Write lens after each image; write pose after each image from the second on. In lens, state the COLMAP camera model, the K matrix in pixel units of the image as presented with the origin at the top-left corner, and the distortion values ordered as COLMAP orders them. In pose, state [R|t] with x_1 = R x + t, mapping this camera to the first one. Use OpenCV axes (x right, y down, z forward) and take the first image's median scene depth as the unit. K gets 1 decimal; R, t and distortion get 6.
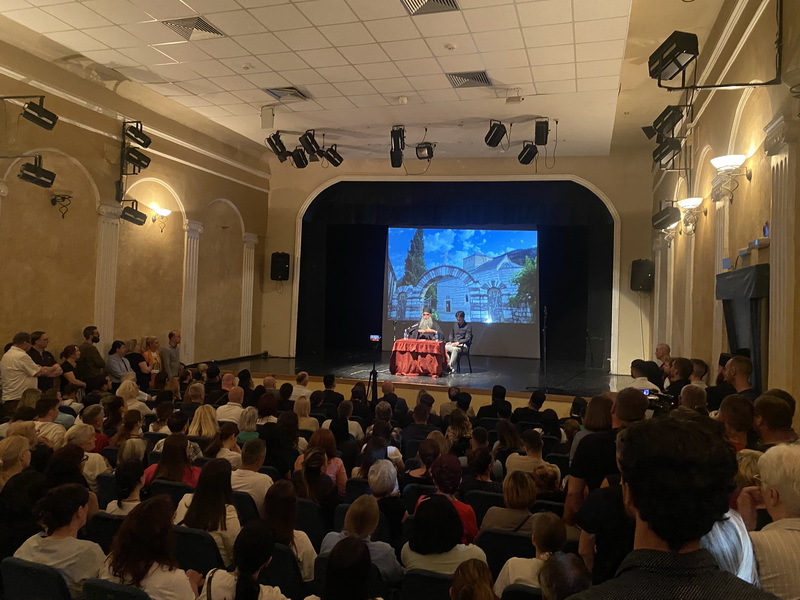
lens RADIAL K [[598.6, 0, 400.0], [0, 598.6, 300.0], [0, 0, 1]] dist [0.030095, -0.042755]
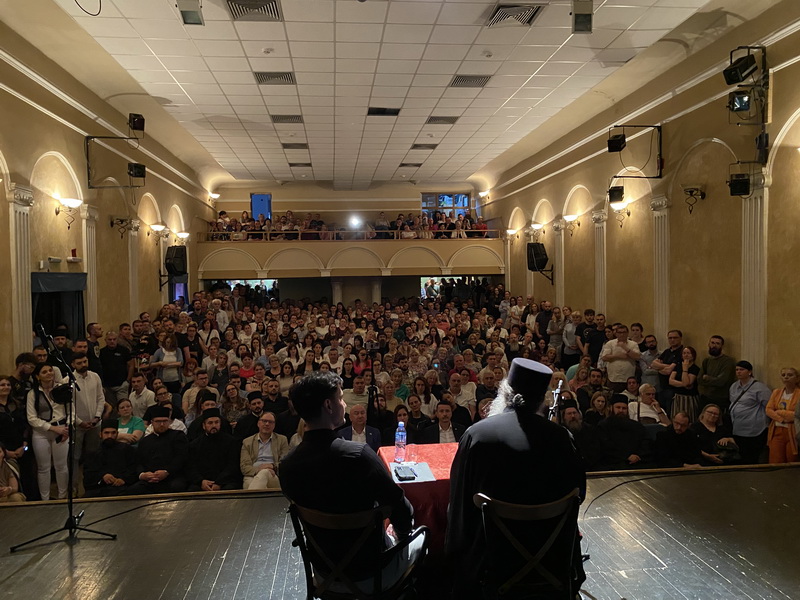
lens RADIAL K [[595.5, 0, 400.0], [0, 595.5, 300.0], [0, 0, 1]] dist [0.033884, -0.050057]
pose [[-0.917382, -0.000800, -0.398006, 0.175845], [-0.010157, 0.999719, 0.021402, -0.012311], [0.397878, 0.023676, -0.917133, 1.279301]]
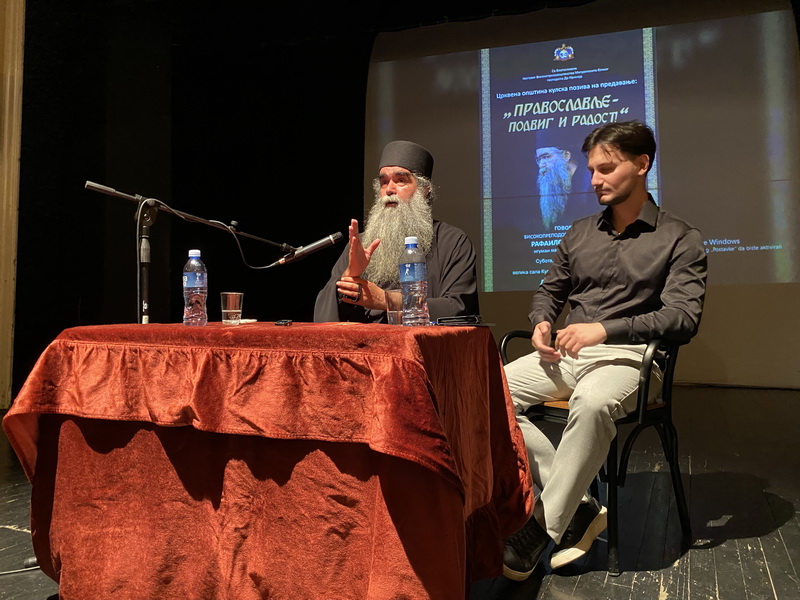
lens RADIAL K [[663.2, 0, 437.6], [0, 663.2, 266.4], [0, 0, 1]] dist [-0.006442, 0.004475]
pose [[0.990243, -0.038906, -0.133807, 0.083646], [0.030182, 0.997322, -0.066622, 0.067278], [0.136040, 0.061934, 0.988766, 0.889991]]
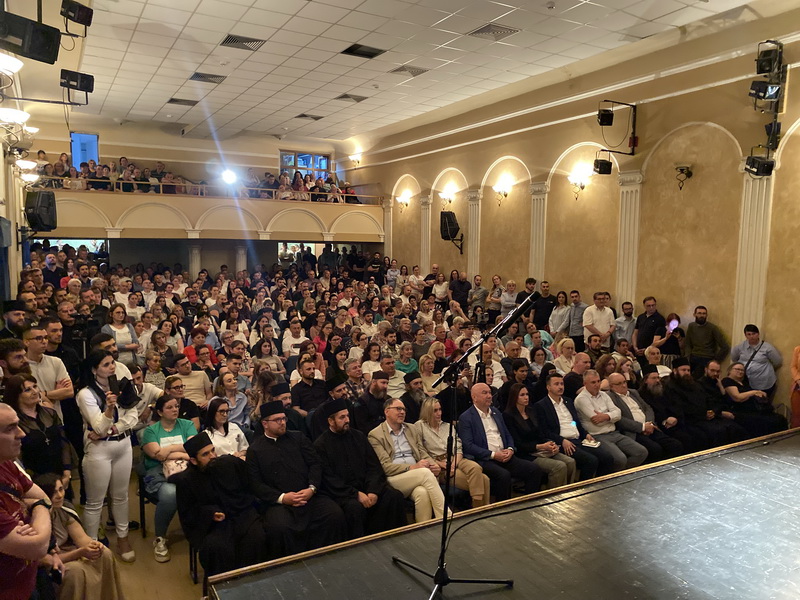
lens RADIAL K [[598.6, 0, 400.0], [0, 598.6, 300.0], [0, 0, 1]] dist [0.030095, -0.042755]
pose [[-0.682675, 0.023351, -0.730349, 0.395435], [-0.031370, 0.997631, 0.061220, 0.002405], [0.730048, 0.064704, -0.680325, 1.034397]]
